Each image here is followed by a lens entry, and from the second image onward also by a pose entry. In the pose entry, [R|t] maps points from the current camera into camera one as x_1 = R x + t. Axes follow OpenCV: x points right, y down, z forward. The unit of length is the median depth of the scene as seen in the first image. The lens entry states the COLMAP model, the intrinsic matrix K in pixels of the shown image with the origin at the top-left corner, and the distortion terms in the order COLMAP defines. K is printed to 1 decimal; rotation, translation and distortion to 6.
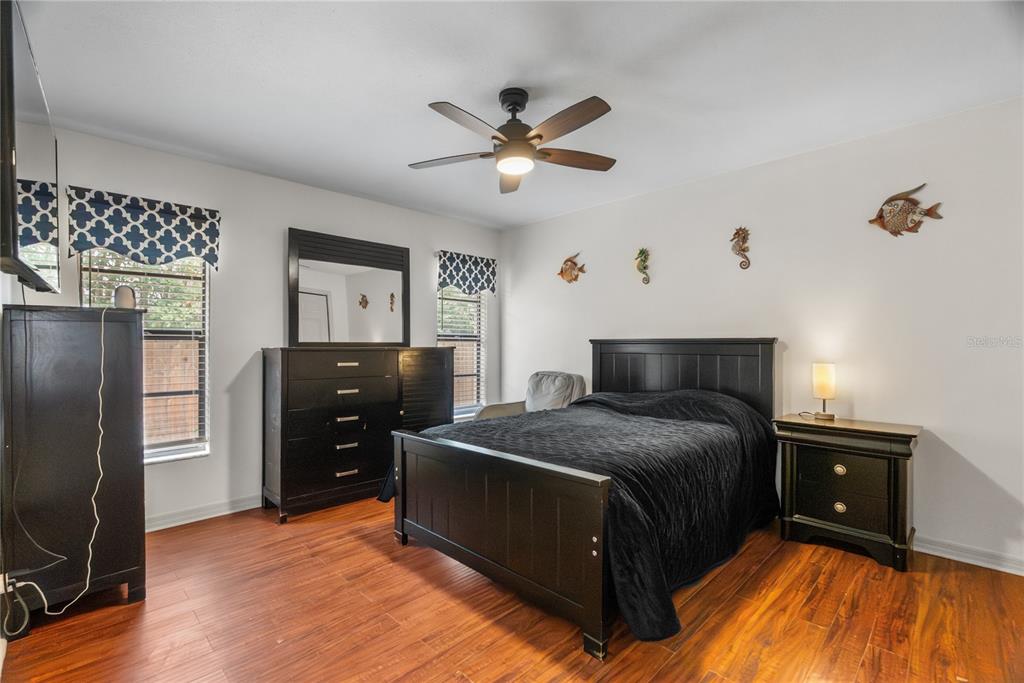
lens RADIAL K [[462.7, 0, 500.8], [0, 462.7, 346.5], [0, 0, 1]] dist [0.003152, -0.002847]
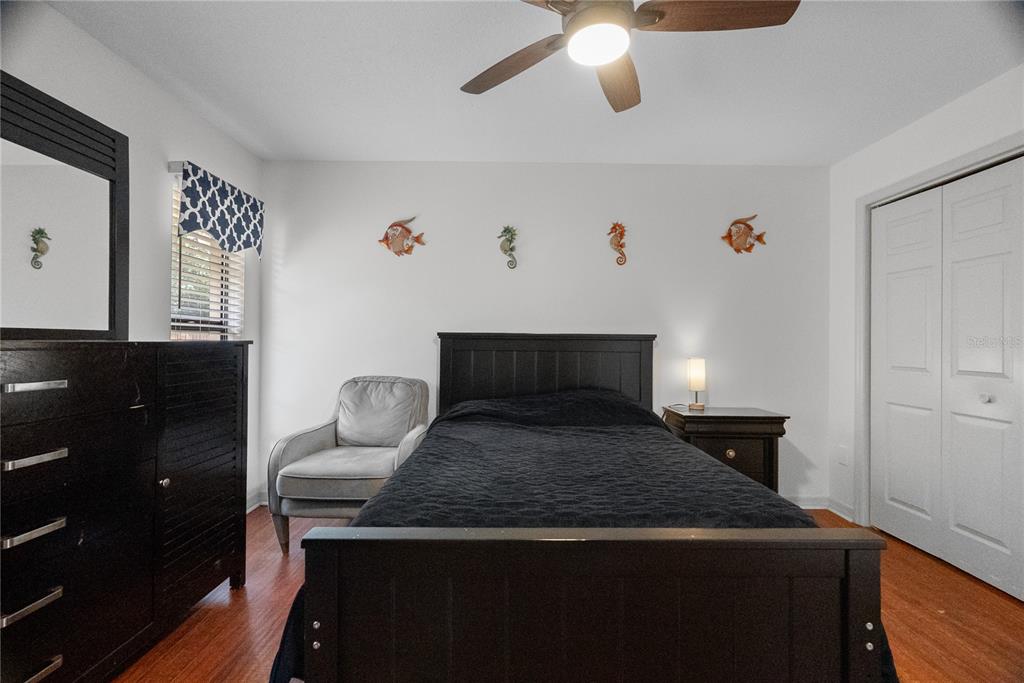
lens RADIAL K [[462.7, 0, 516.6], [0, 462.7, 339.2], [0, 0, 1]] dist [0.003152, -0.002847]
pose [[0.688554, 0.009210, 0.725126, -0.255251], [-0.007446, 0.999956, -0.005630, -0.000607], [-0.725147, -0.001523, 0.688593, 0.351063]]
